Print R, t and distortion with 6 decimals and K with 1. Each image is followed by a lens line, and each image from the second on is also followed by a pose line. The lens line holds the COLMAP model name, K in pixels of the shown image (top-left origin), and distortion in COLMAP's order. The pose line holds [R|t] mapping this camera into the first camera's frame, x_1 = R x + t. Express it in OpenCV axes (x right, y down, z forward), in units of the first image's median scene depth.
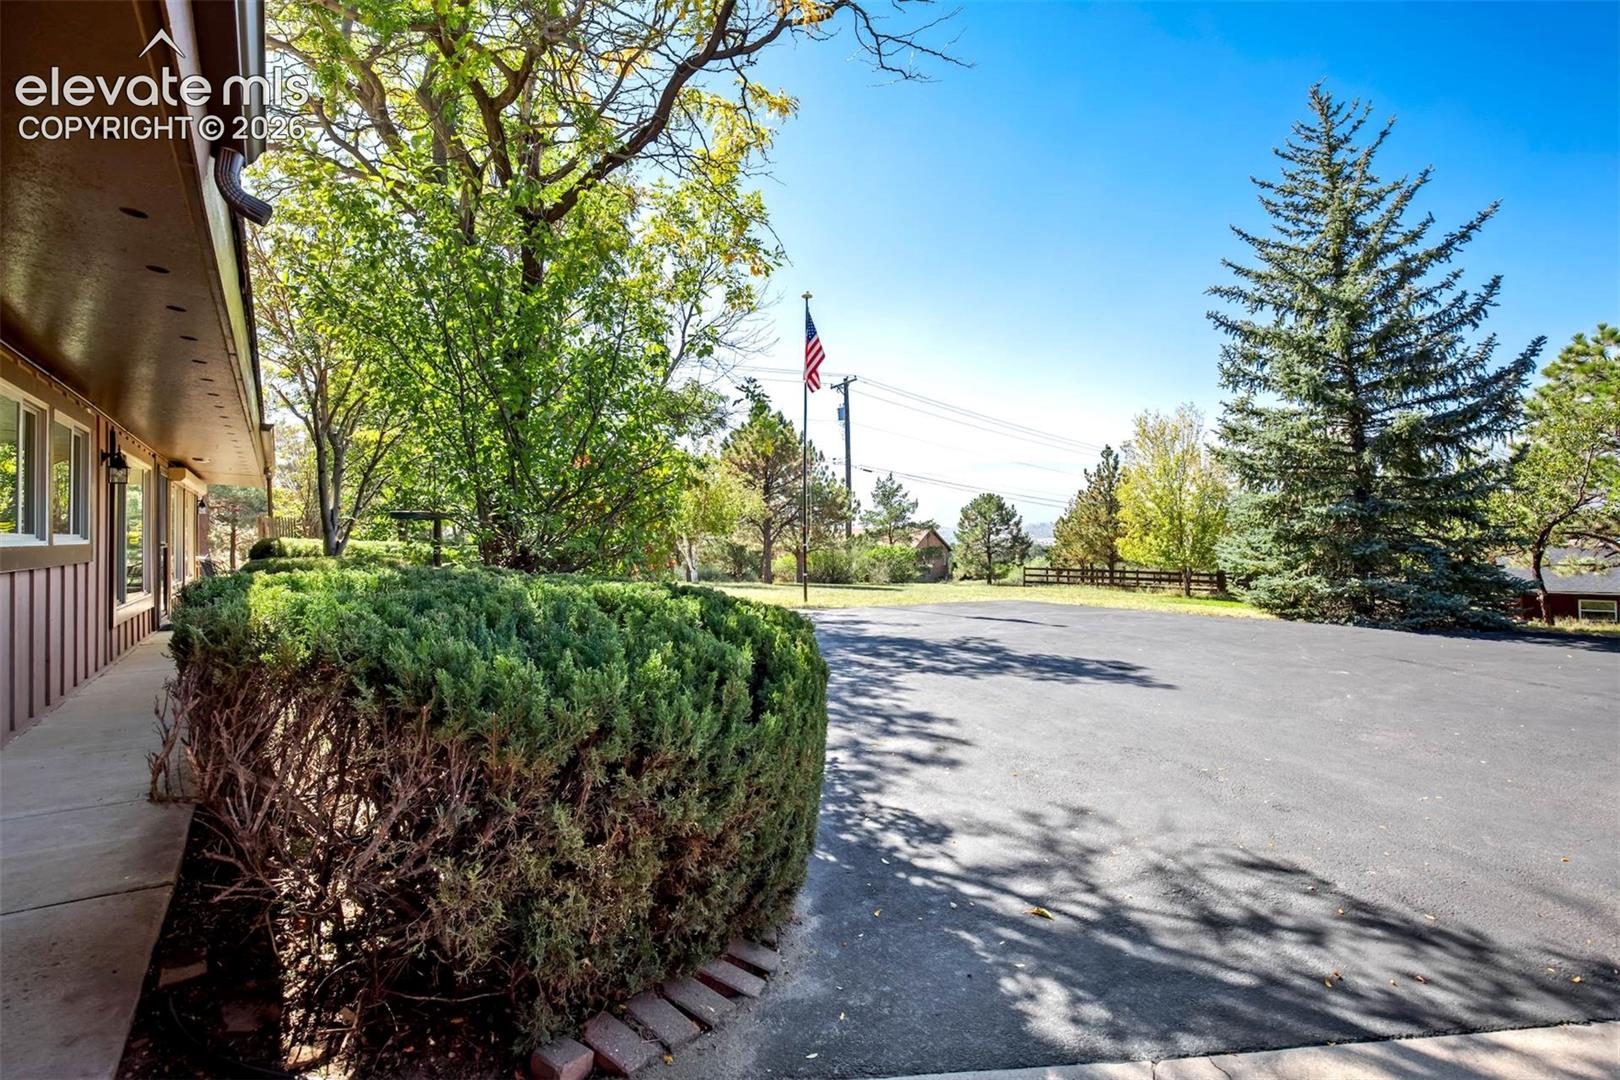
lens RADIAL K [[751.3, 0, 810.0], [0, 751.3, 540.0], [0, 0, 1]] dist [-0.043846, 0.013404]
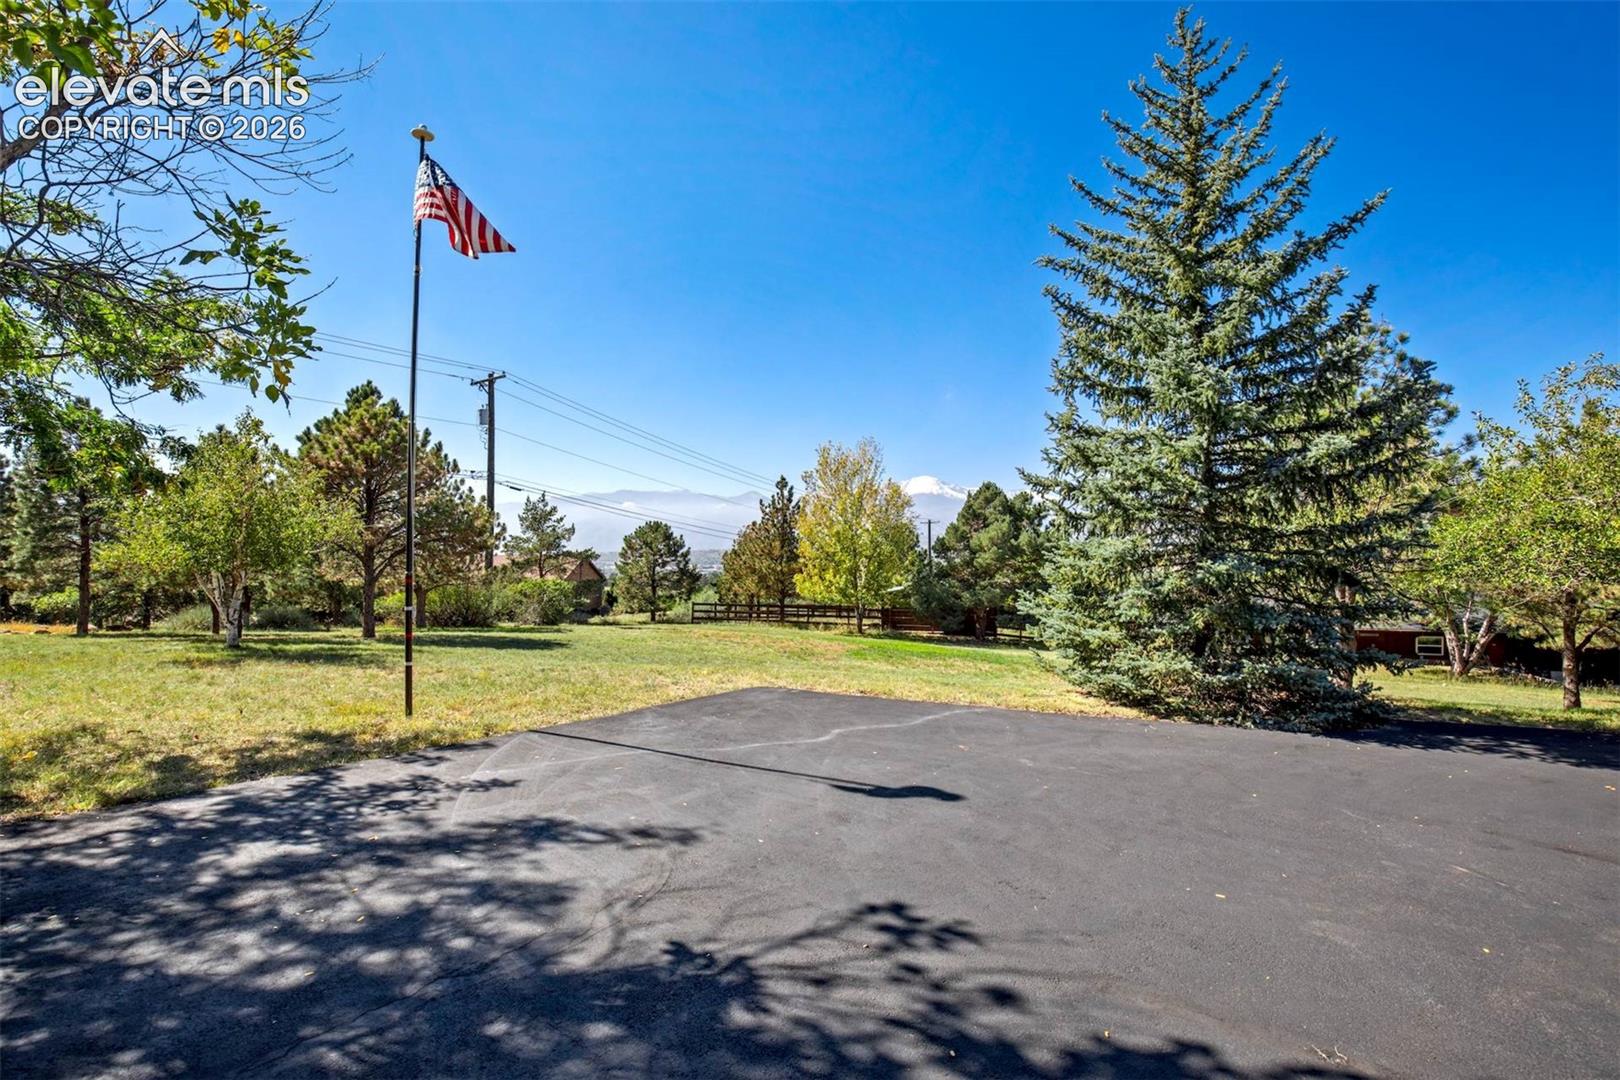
lens RADIAL K [[751.3, 0, 810.0], [0, 751.3, 540.0], [0, 0, 1]] dist [-0.043846, 0.013404]
pose [[0.895475, 0.028180, 0.444219, 0.003621], [-0.012250, 0.999176, -0.038690, -0.007847], [-0.444943, 0.029204, 0.895083, 0.122424]]
